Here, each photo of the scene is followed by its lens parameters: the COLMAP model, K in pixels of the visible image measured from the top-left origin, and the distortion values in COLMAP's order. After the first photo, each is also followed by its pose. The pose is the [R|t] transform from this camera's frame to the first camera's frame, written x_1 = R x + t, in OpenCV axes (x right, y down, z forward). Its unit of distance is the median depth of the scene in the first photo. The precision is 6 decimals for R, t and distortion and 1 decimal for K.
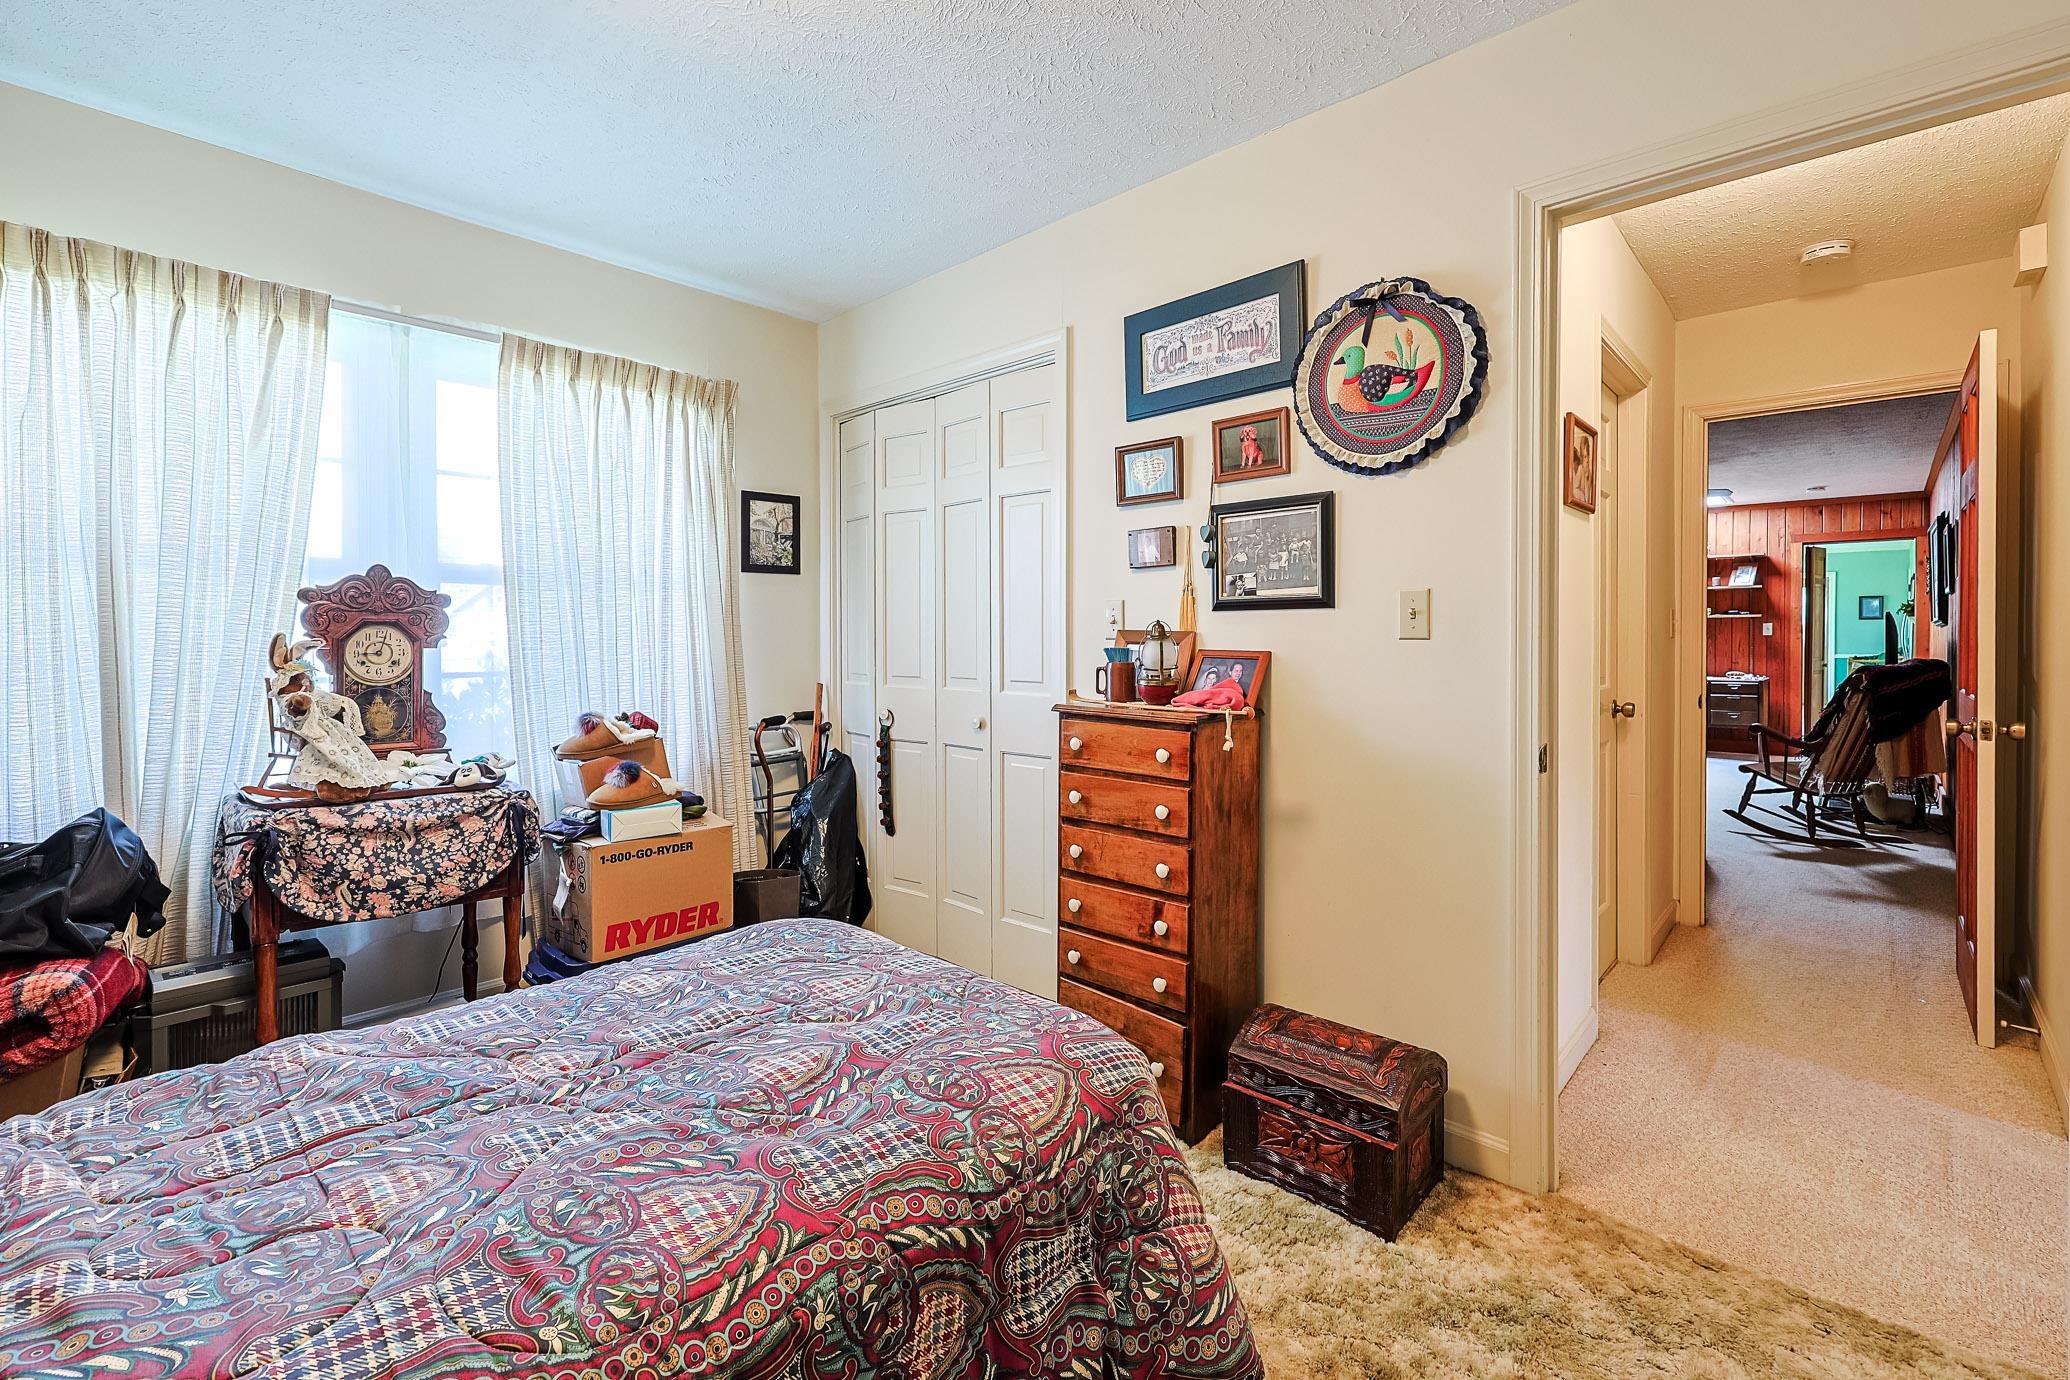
lens RADIAL K [[876.8, 0, 1055.3], [0, 876.8, 641.3], [0, 0, 1]] dist [-0.002853, -0.000900]
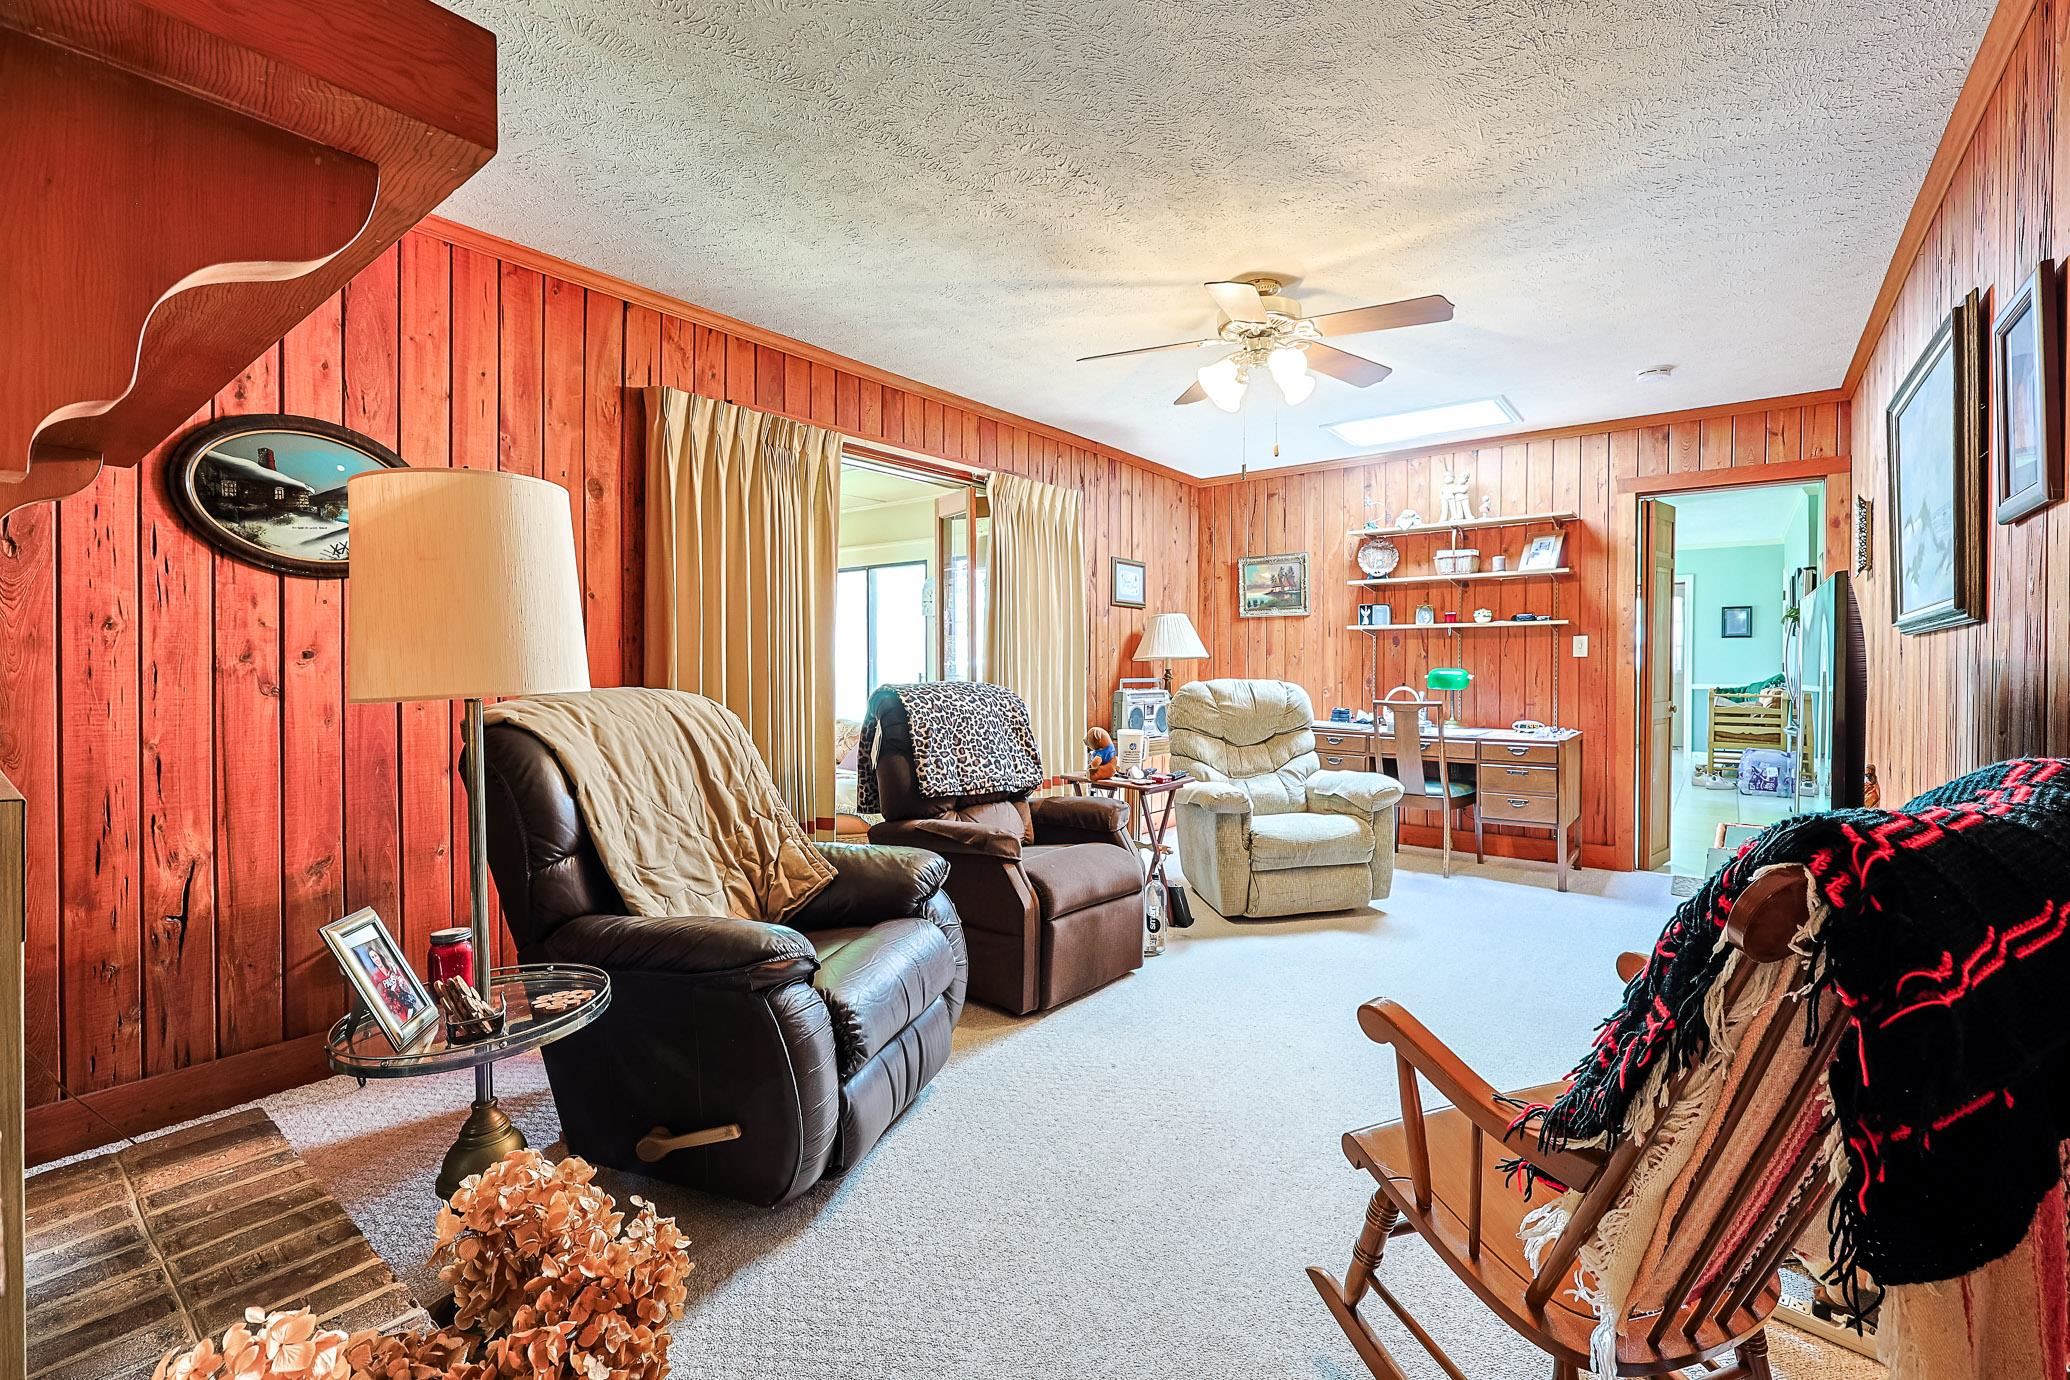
lens RADIAL K [[876.8, 0, 1044.6], [0, 876.8, 675.3], [0, 0, 1]] dist [-0.002853, -0.000900]
pose [[0.996058, -0.004152, 0.088604, 0.420313], [0.003226, 0.999939, 0.010600, -0.002242], [-0.088643, -0.010272, 0.996010, 0.466571]]
